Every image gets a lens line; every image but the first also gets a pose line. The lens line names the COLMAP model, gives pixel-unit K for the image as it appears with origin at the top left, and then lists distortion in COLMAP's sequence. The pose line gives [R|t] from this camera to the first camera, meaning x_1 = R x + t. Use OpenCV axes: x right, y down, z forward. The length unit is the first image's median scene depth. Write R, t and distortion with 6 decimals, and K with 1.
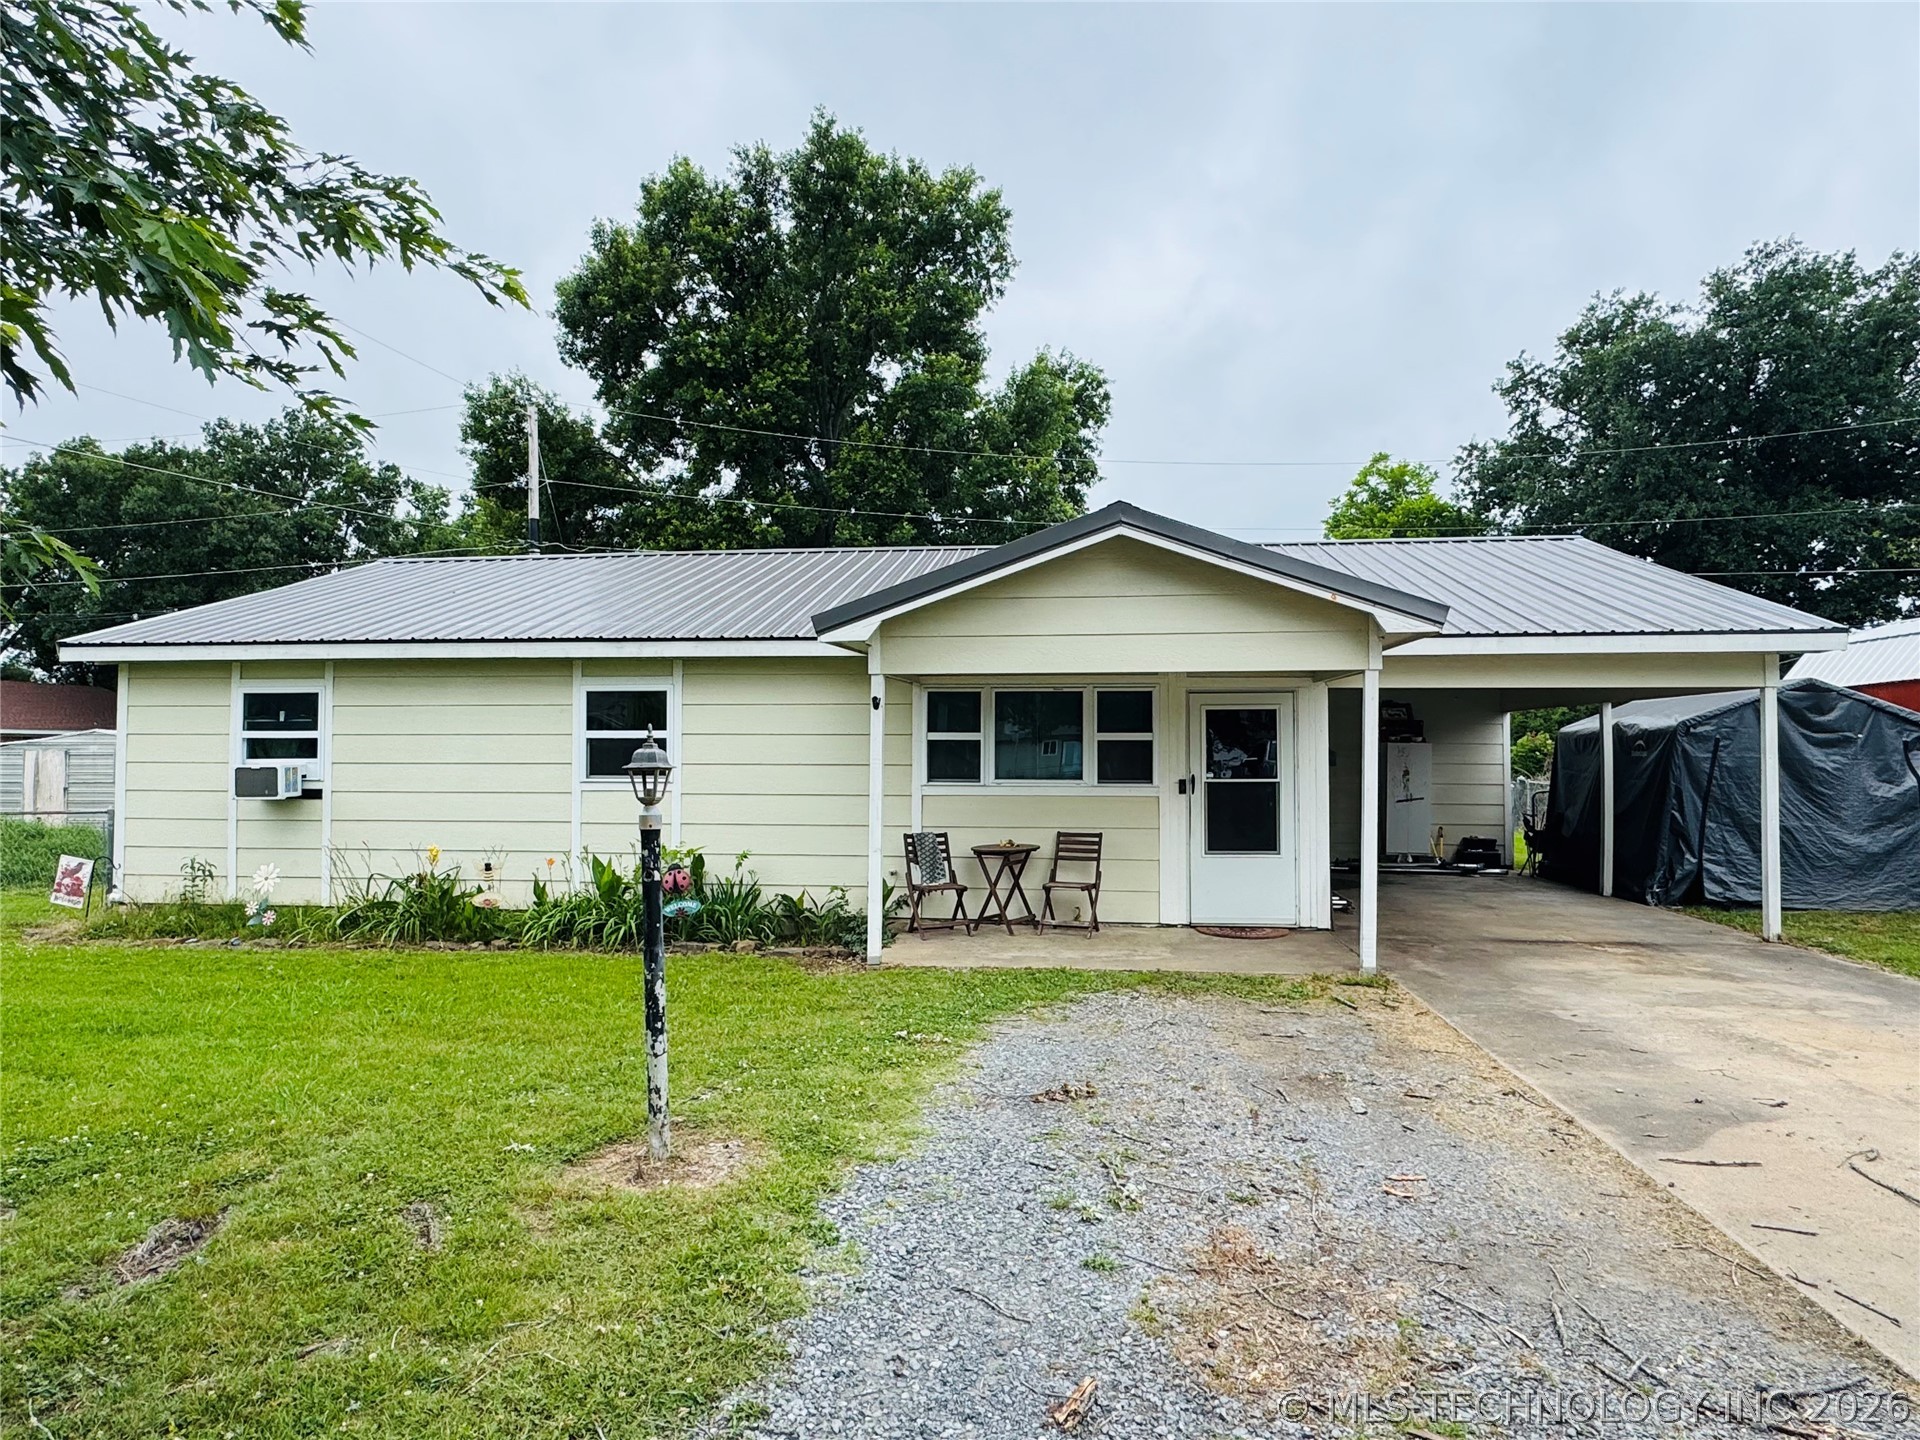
lens RADIAL K [[1111.1, 0, 960.0], [0, 1111.1, 720.0], [0, 0, 1]] dist [-0.013264, -0.000862]
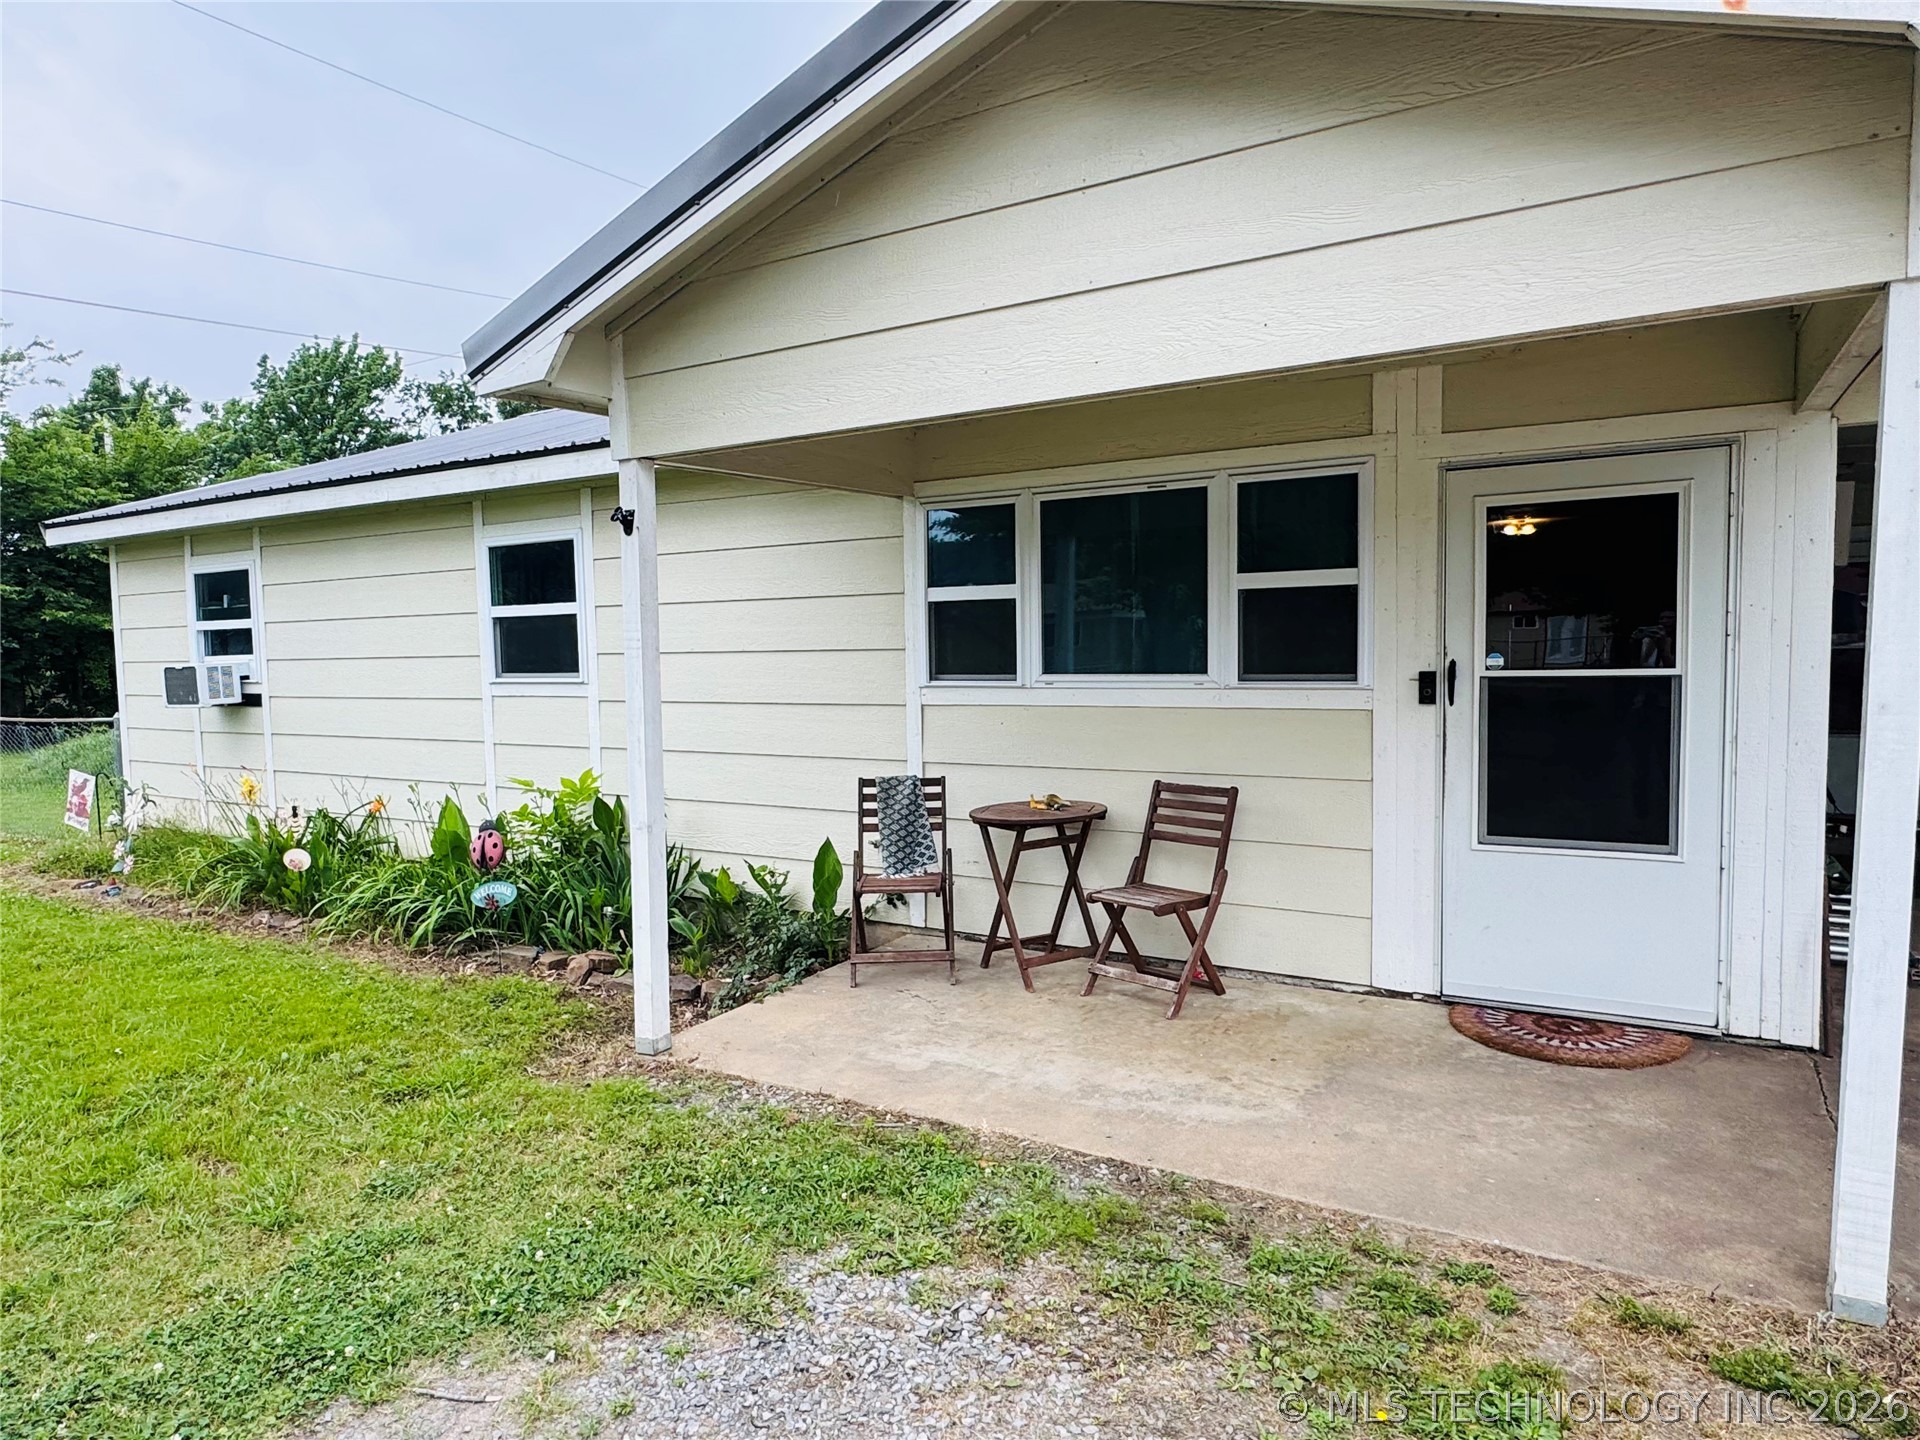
lens RADIAL K [[1159.5, 0, 960.0], [0, 1159.5, 720.0], [0, 0, 1]] dist [-0.006384, -0.000204]
pose [[0.912210, 0.007884, -0.409647, 0.217493], [0.033281, 0.995085, 0.093260, 0.023526], [0.408369, -0.098706, 0.907465, 0.502771]]
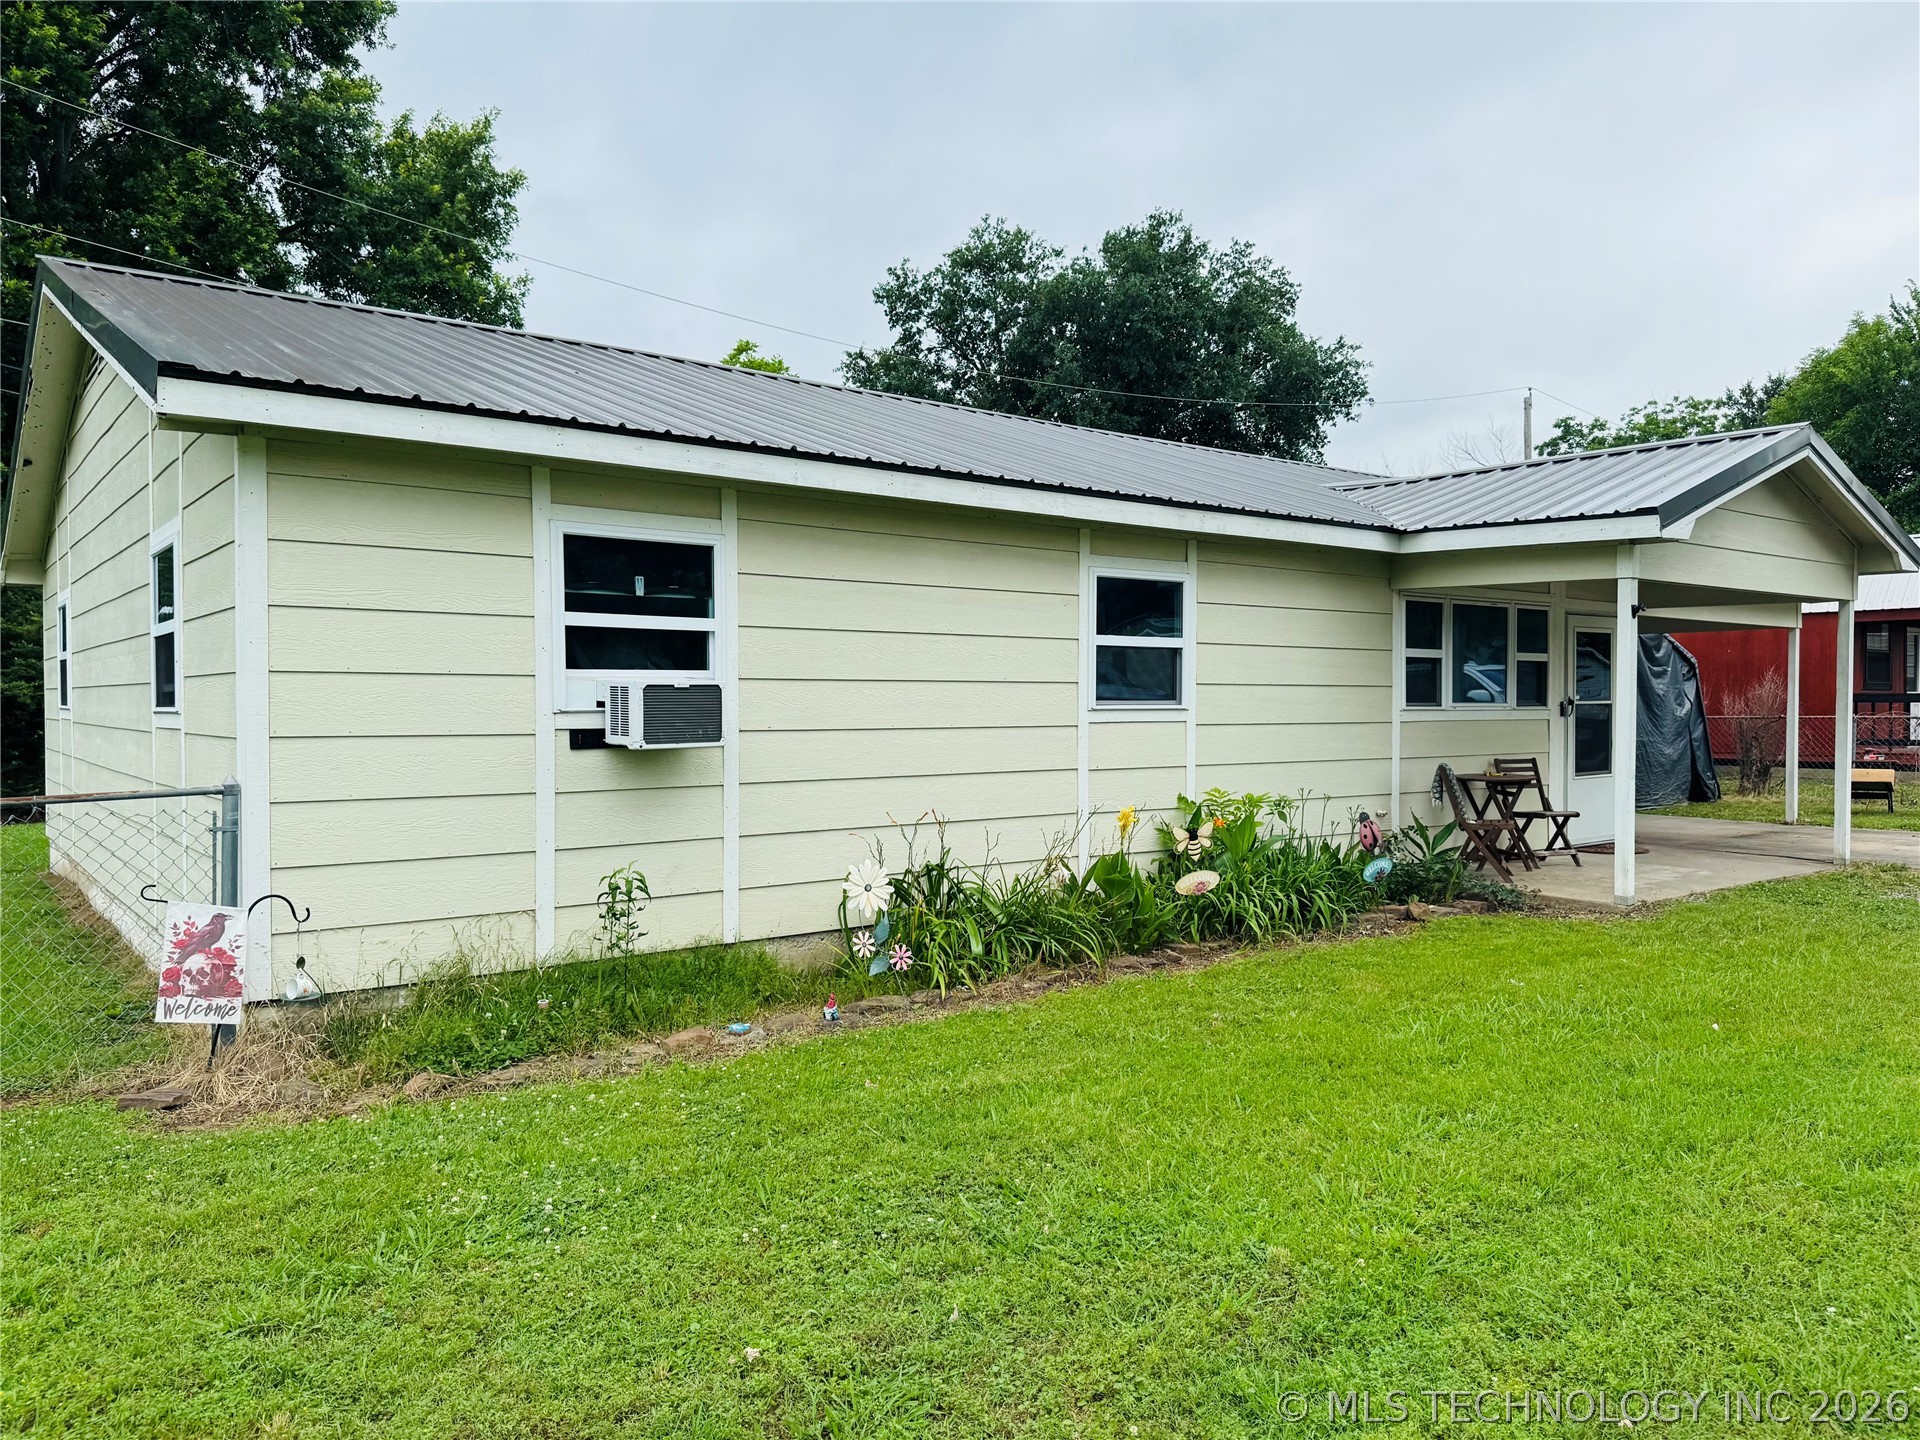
lens RADIAL K [[1365.1, 0, 916.8], [0, 1365.1, 719.5], [0, 0, 1]] dist [0.050471, -0.002580]
pose [[0.731903, -0.010215, 0.681332, -1.046201], [-0.021234, 0.999060, 0.037789, 0.034587], [-0.681078, -0.042125, 0.730998, 0.489177]]
